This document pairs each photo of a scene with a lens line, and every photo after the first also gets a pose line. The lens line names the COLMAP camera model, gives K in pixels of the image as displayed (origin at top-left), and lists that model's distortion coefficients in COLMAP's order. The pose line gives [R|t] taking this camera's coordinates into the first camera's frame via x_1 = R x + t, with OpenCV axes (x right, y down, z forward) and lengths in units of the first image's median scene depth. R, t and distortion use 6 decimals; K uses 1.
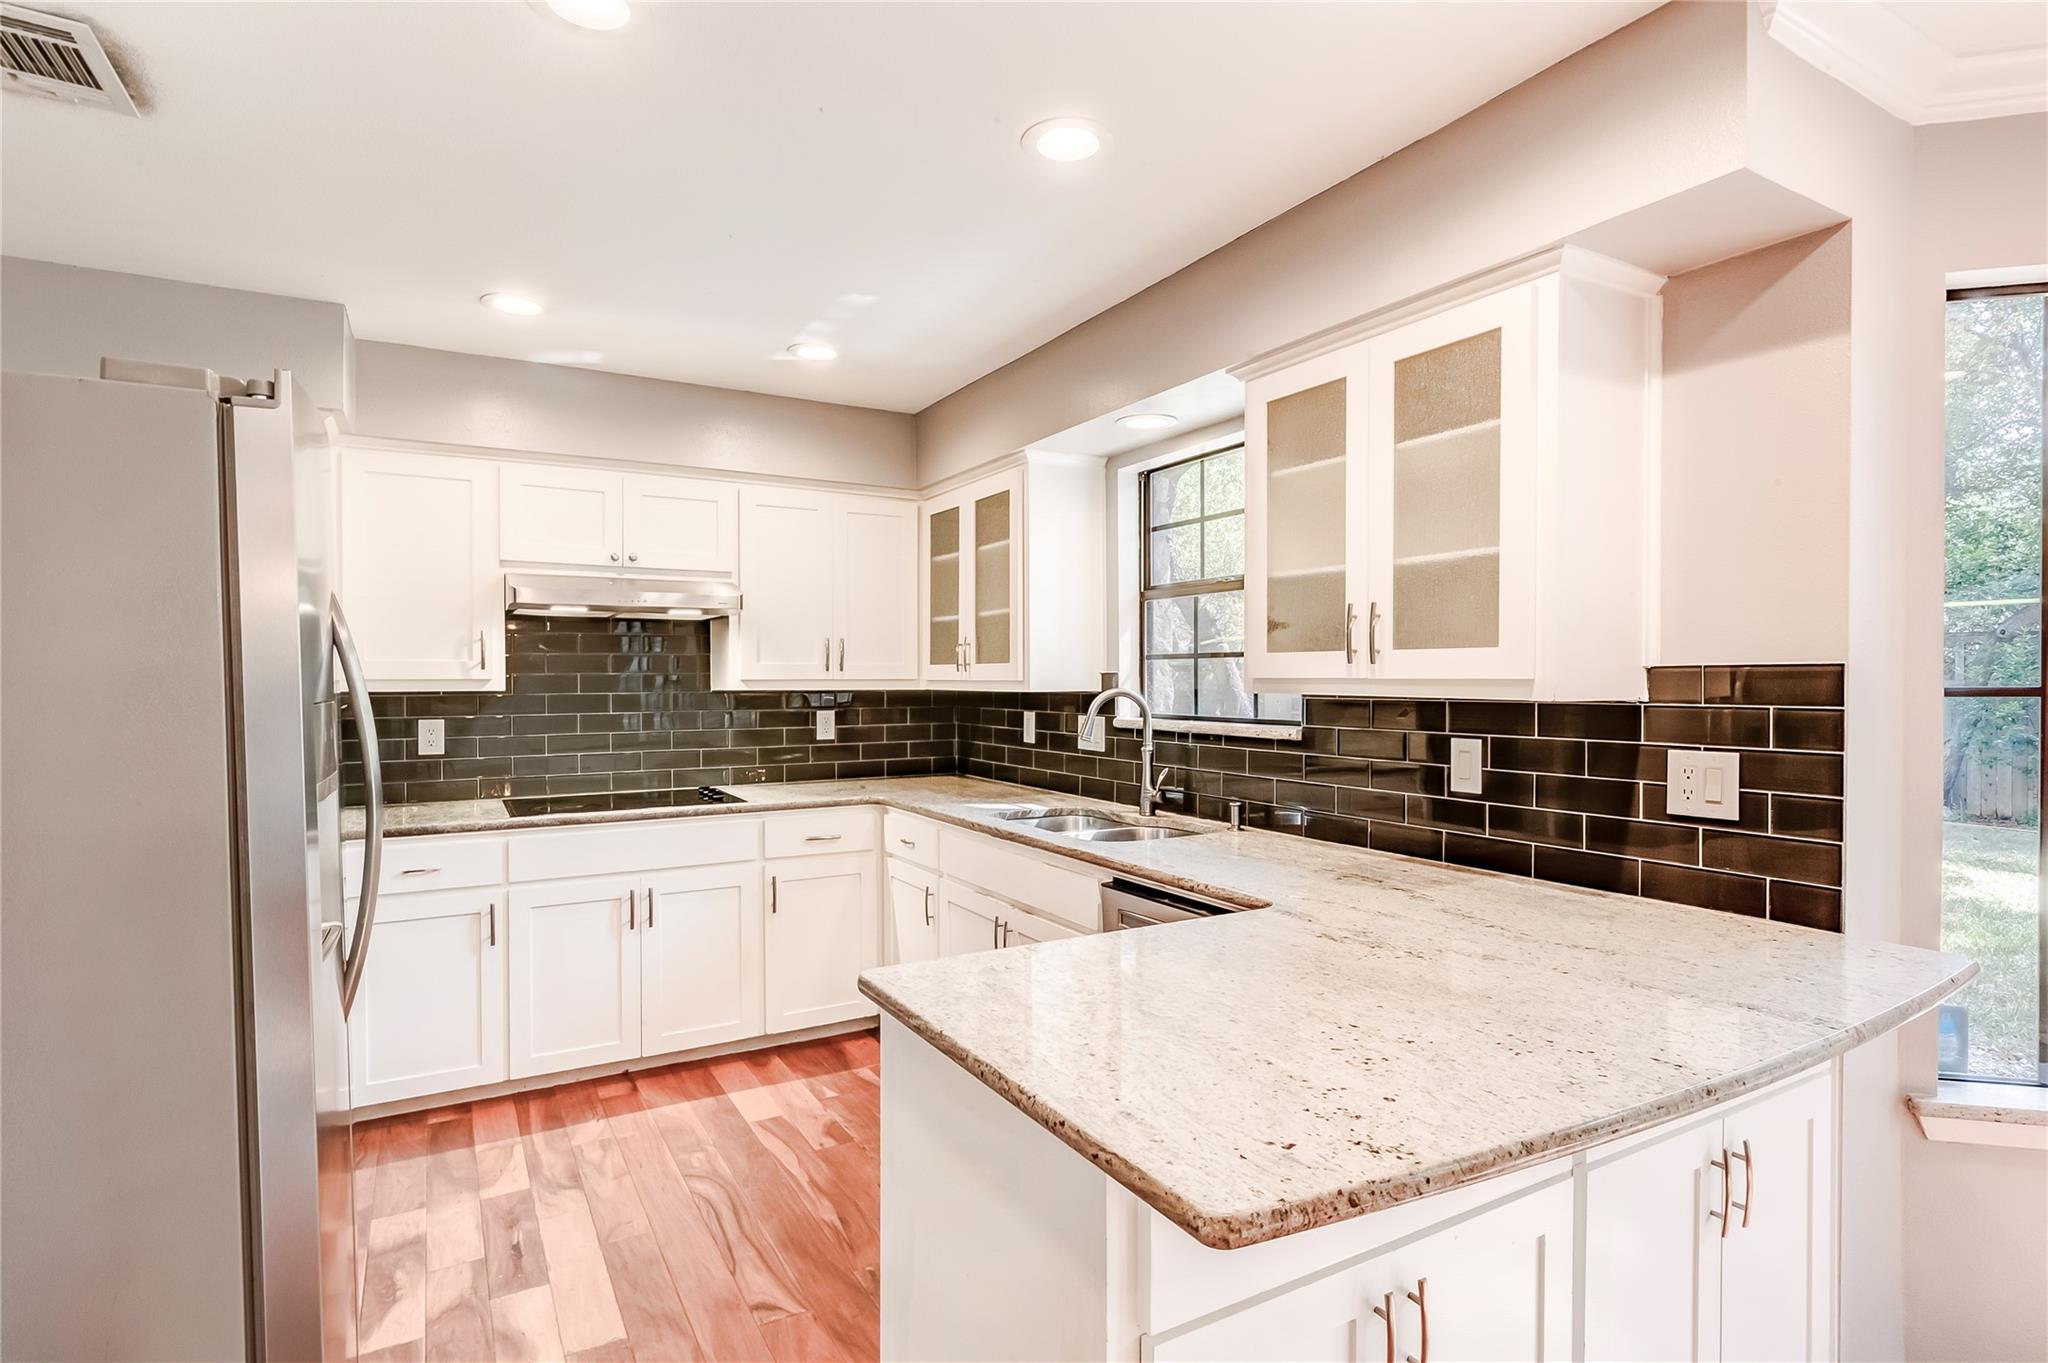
lens RADIAL K [[1027.4, 0, 1022.3], [0, 1027.4, 686.7], [0, 0, 1]] dist [0.001441, -0.001414]
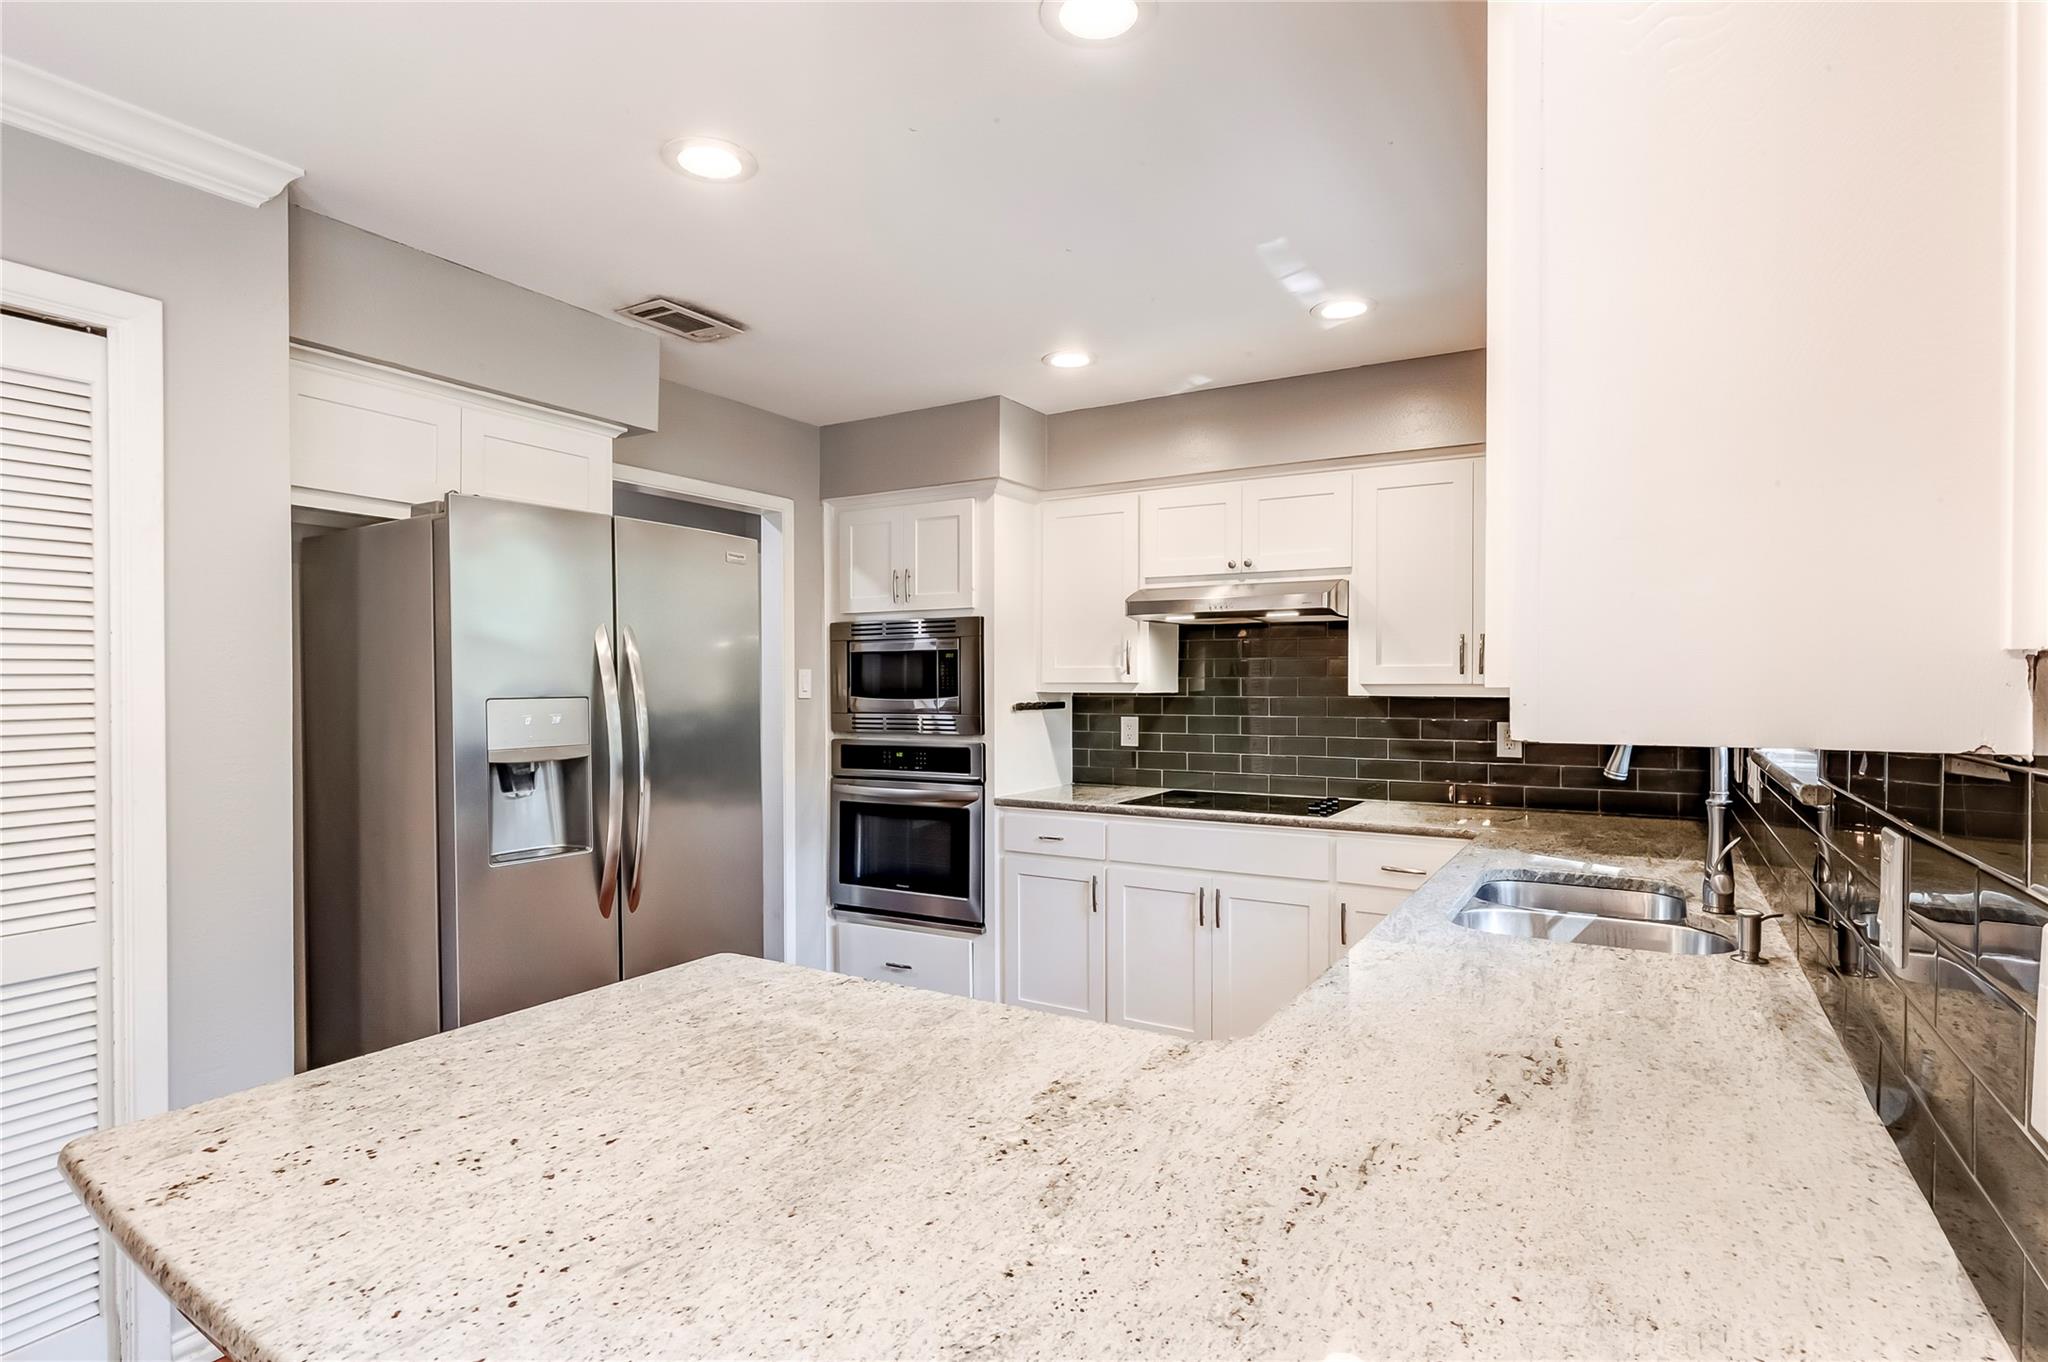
lens RADIAL K [[1027.4, 0, 1025.5], [0, 1027.4, 691.1], [0, 0, 1]] dist [0.001441, -0.001414]
pose [[0.490402, 0.008244, -0.871457, 0.640411], [-0.007434, 0.999958, 0.005277, -0.004872], [0.871464, 0.003891, 0.490443, 0.505662]]
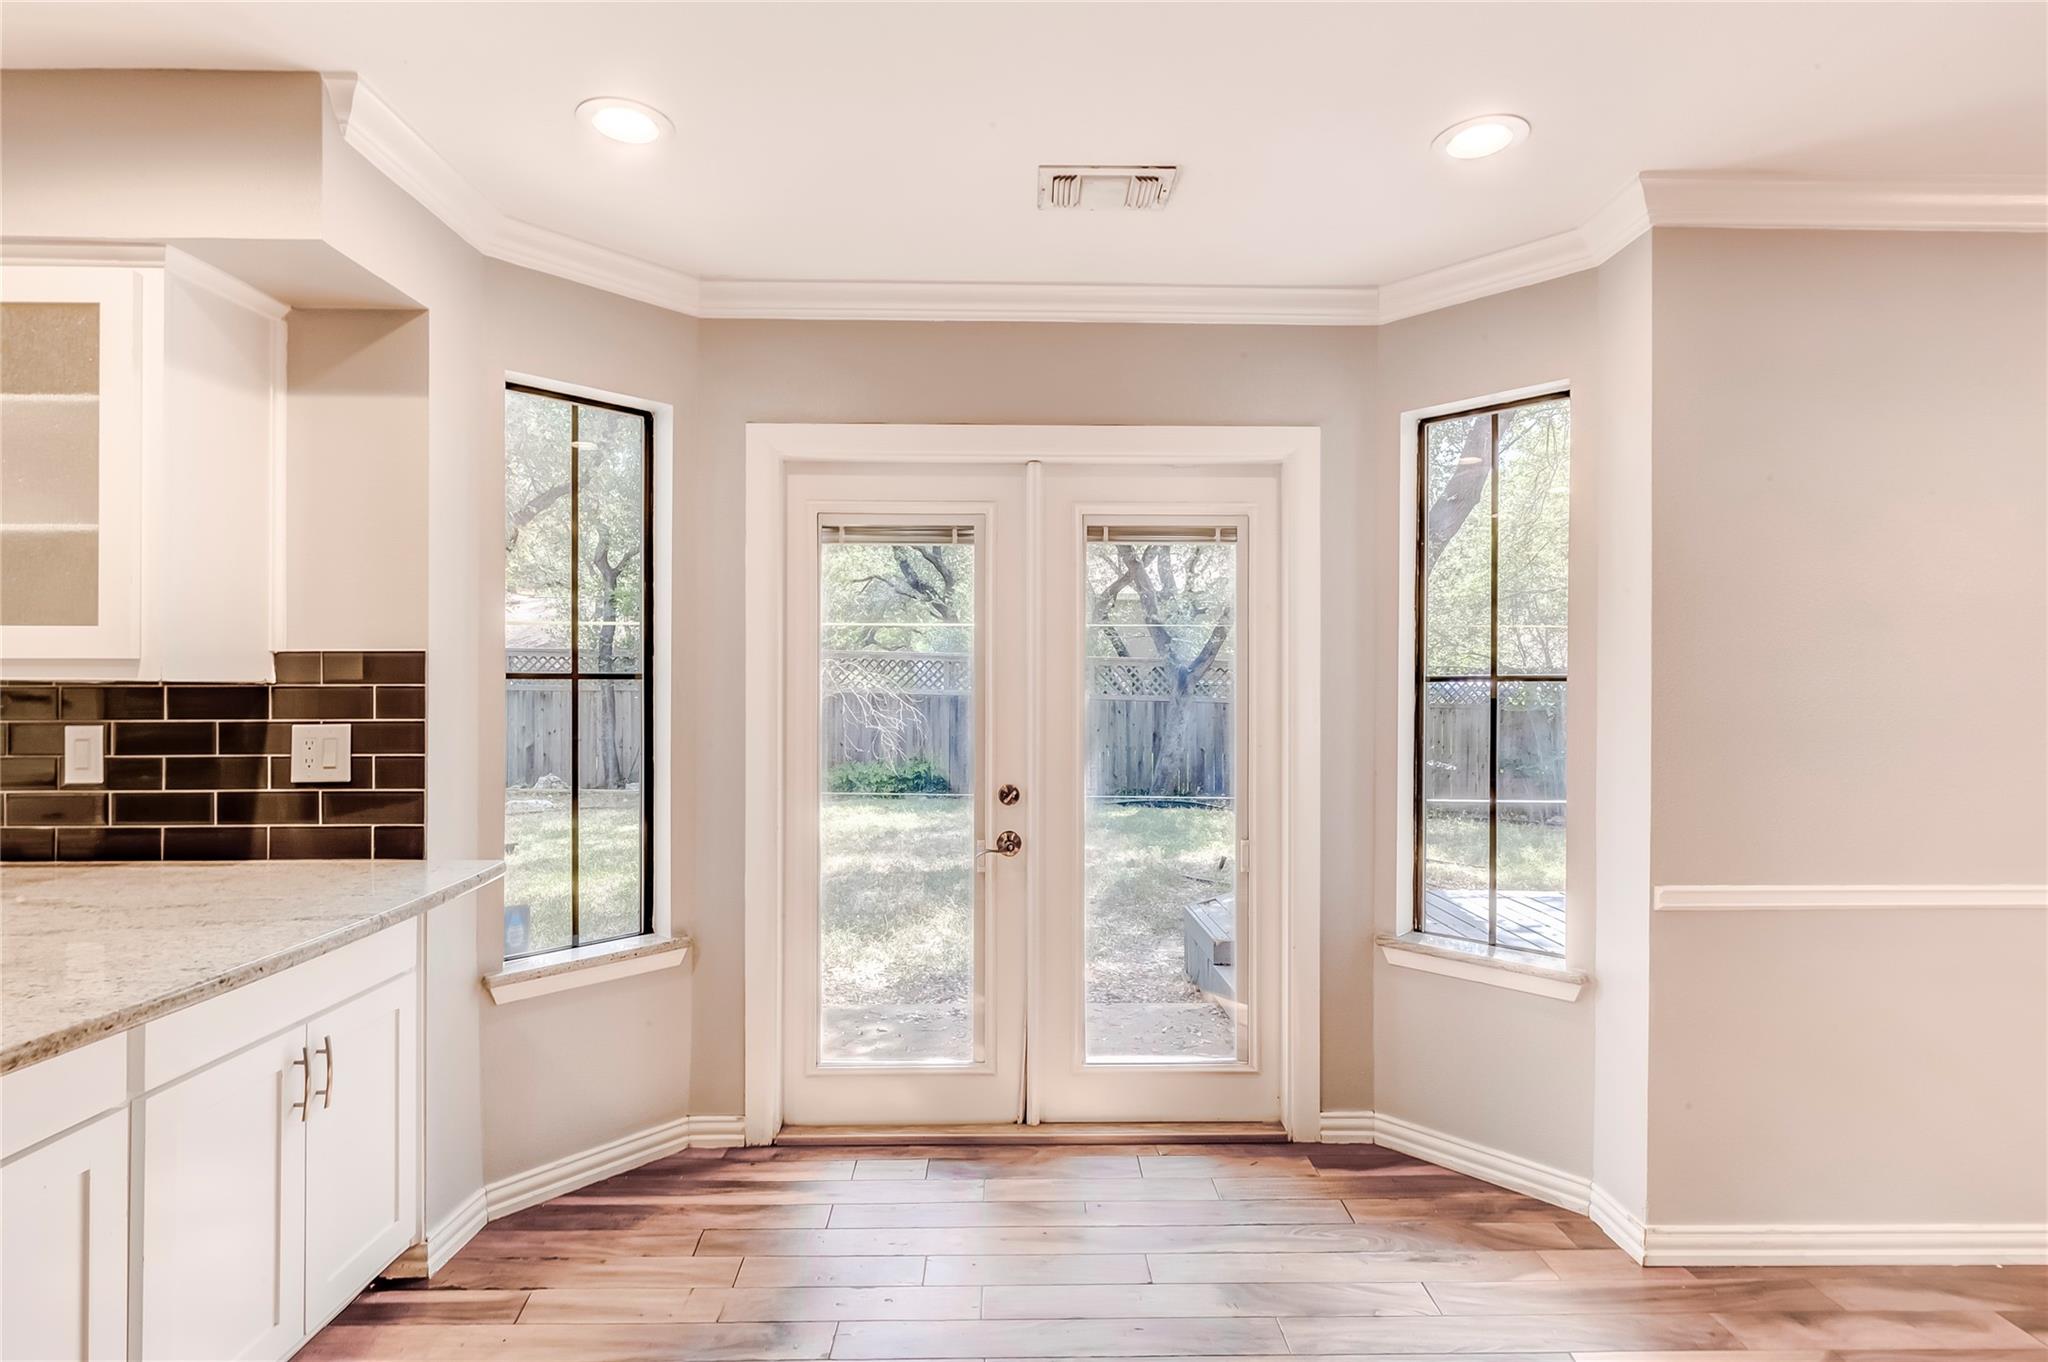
lens RADIAL K [[1027.4, 0, 1025.1], [0, 1027.4, 689.3], [0, 0, 1]] dist [0.001441, -0.001414]
pose [[0.485058, -0.001168, 0.874481, 0.027179], [0.005748, 0.999982, -0.001852, 0.024614], [-0.874463, 0.005925, 0.485056, -0.216724]]
